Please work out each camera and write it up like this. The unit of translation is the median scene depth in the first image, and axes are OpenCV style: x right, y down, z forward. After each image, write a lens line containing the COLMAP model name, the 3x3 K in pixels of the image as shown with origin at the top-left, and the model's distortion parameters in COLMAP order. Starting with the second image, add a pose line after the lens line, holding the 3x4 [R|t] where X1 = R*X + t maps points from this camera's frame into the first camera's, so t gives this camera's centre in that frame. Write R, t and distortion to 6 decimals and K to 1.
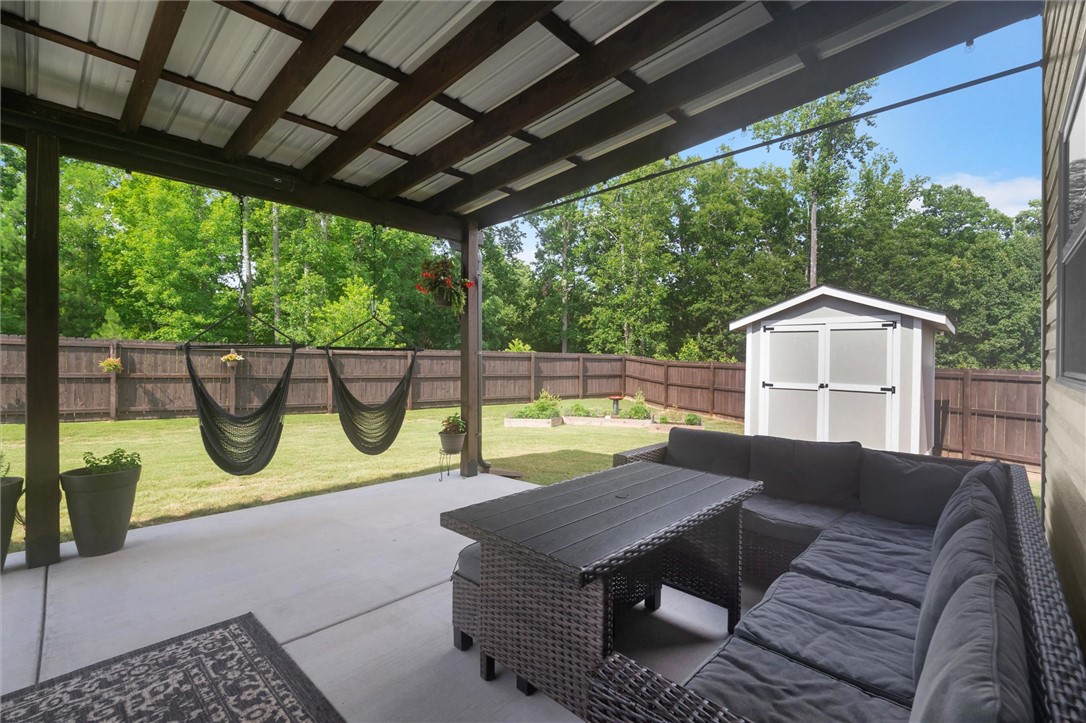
lens RADIAL K [[483.0, 0, 543.0], [0, 483.0, 361.5], [0, 0, 1]] dist [0.000589, 0.000082]
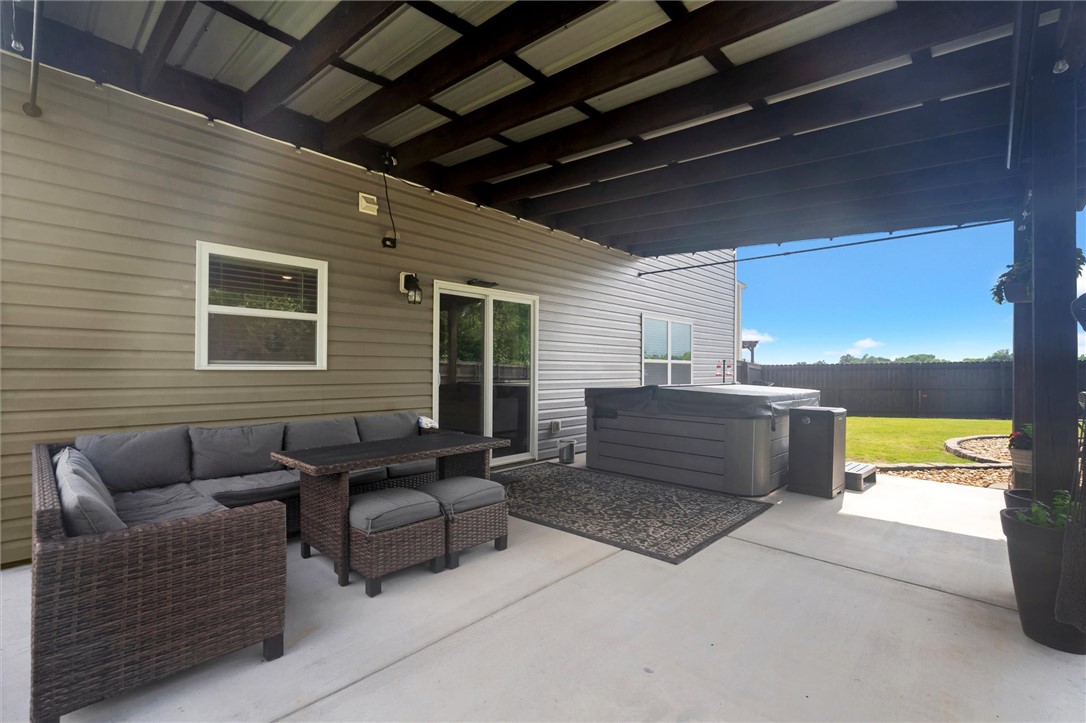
lens RADIAL K [[483.0, 0, 543.0], [0, 483.0, 361.5], [0, 0, 1]] dist [0.000589, 0.000082]
pose [[-0.999909, -0.008375, -0.010544, -0.075587], [-0.008274, 0.999919, -0.009668, 0.005193], [0.010625, -0.009580, -0.999898, 0.686414]]
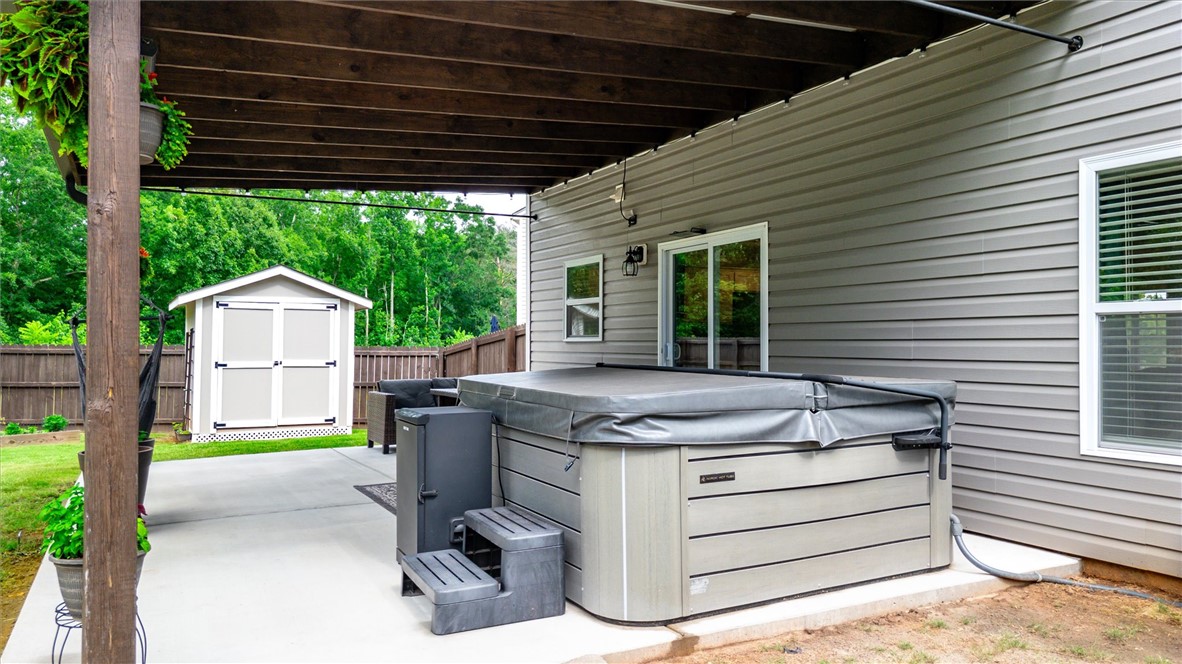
lens RADIAL K [[857.9, 0, 591.0], [0, 857.9, 332.0], [0, 0, 1]] dist [-0.000899, -0.000779]
pose [[0.319632, 0.004215, 0.947532, -0.972236], [0.012278, 0.999888, -0.008590, 0.008060], [-0.947462, 0.014379, 0.319544, -0.221920]]
